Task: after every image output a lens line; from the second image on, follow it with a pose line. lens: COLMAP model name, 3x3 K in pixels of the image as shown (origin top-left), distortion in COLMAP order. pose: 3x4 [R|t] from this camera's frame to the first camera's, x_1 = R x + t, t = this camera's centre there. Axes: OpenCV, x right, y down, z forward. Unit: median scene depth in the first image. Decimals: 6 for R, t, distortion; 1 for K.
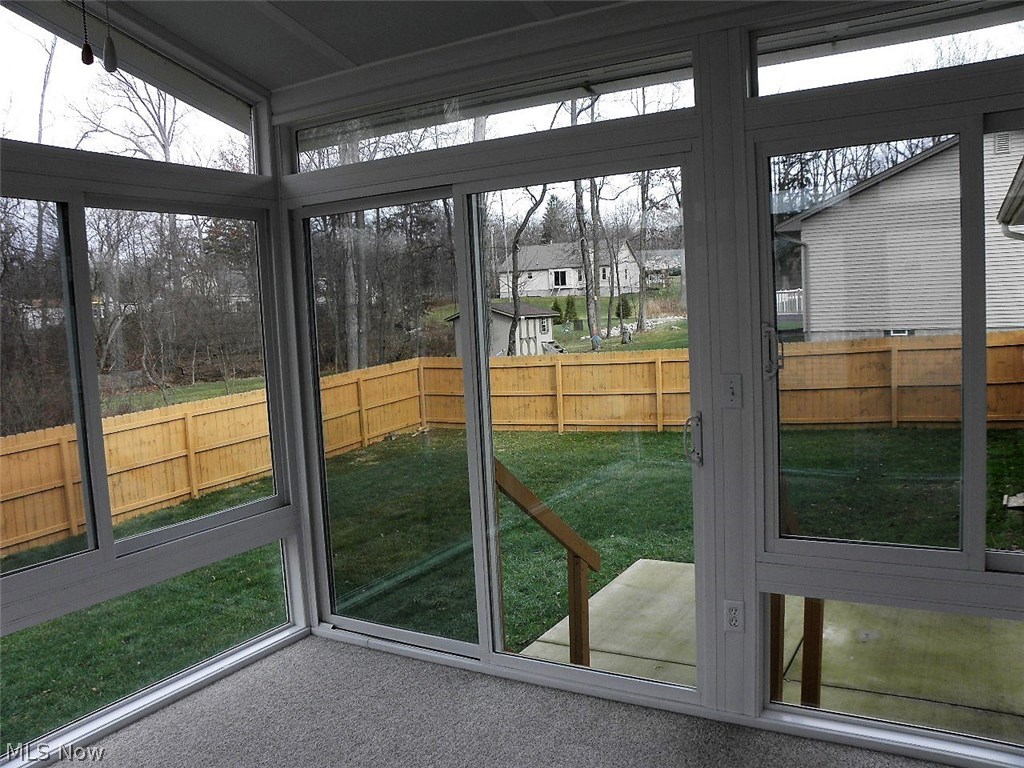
lens RADIAL K [[803.7, 0, 512.0], [0, 803.7, 384.0], [0, 0, 1]] dist [-0.146063, 0.085833]
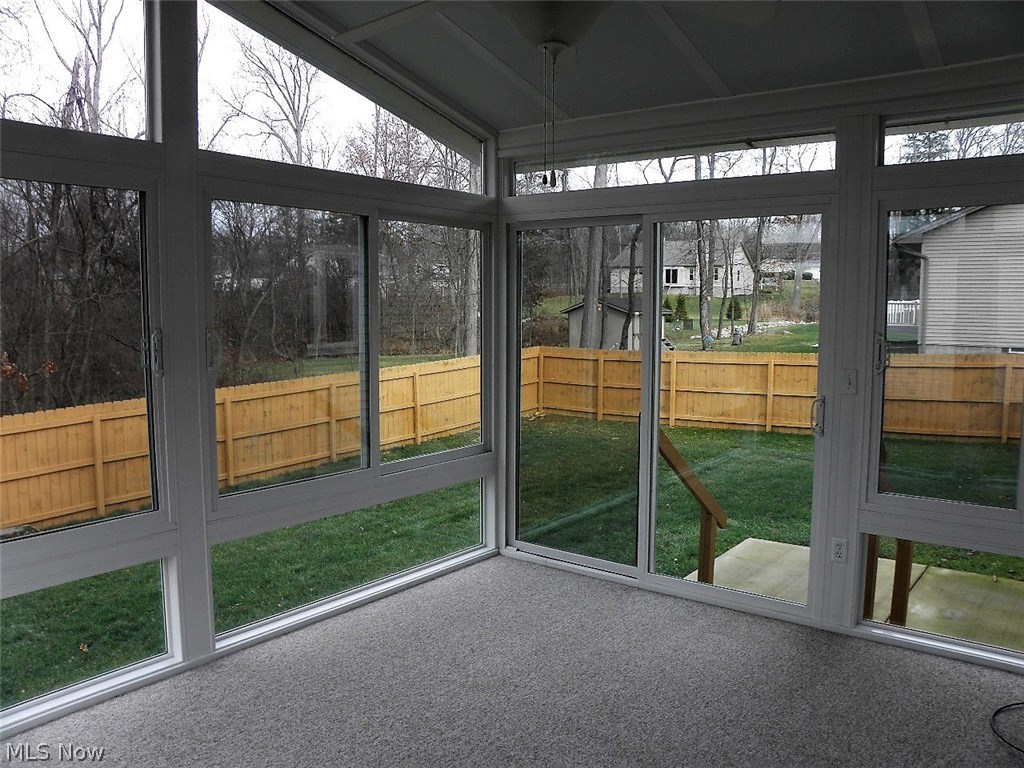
lens RADIAL K [[803.7, 0, 512.0], [0, 803.7, 384.0], [0, 0, 1]] dist [-0.146063, 0.085833]
pose [[0.989949, 0.064546, -0.125836, -0.037753], [-0.063294, 0.997898, 0.013928, 0.009425], [0.126471, -0.005824, 0.991953, -0.121555]]
